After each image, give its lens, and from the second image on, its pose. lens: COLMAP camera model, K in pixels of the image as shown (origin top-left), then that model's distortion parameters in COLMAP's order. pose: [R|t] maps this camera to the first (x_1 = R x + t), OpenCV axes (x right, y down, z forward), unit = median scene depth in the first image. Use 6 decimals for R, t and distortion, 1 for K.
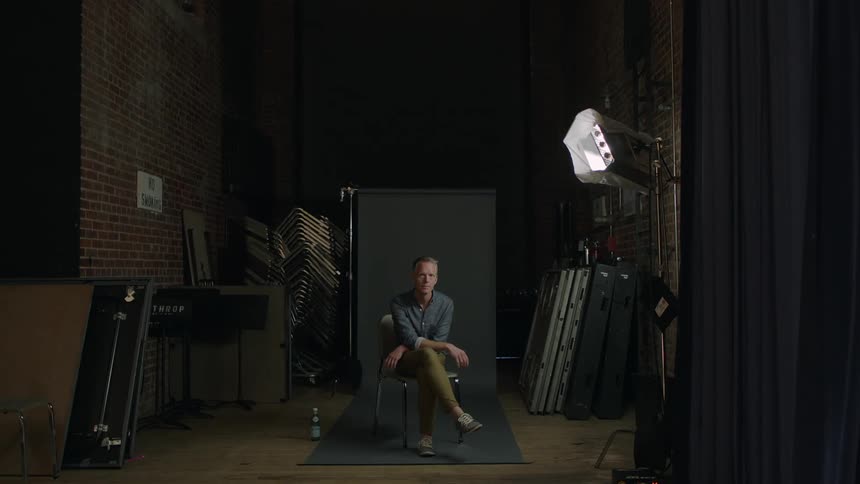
lens RADIAL K [[976.9, 0, 430.0], [0, 976.9, 242.0], [0, 0, 1]] dist [-0.018439, -0.006615]
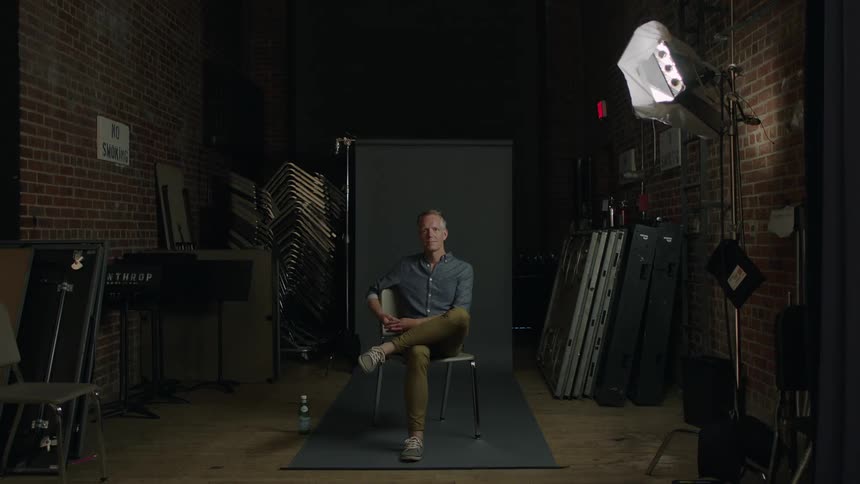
lens RADIAL K [[976.9, 0, 430.0], [0, 976.9, 242.0], [0, 0, 1]] dist [-0.018439, -0.006615]
pose [[1.000000, 0.000389, -0.000232, -0.007435], [-0.000380, 0.999292, 0.037628, 0.005260], [0.000246, -0.037628, 0.999292, 0.137919]]
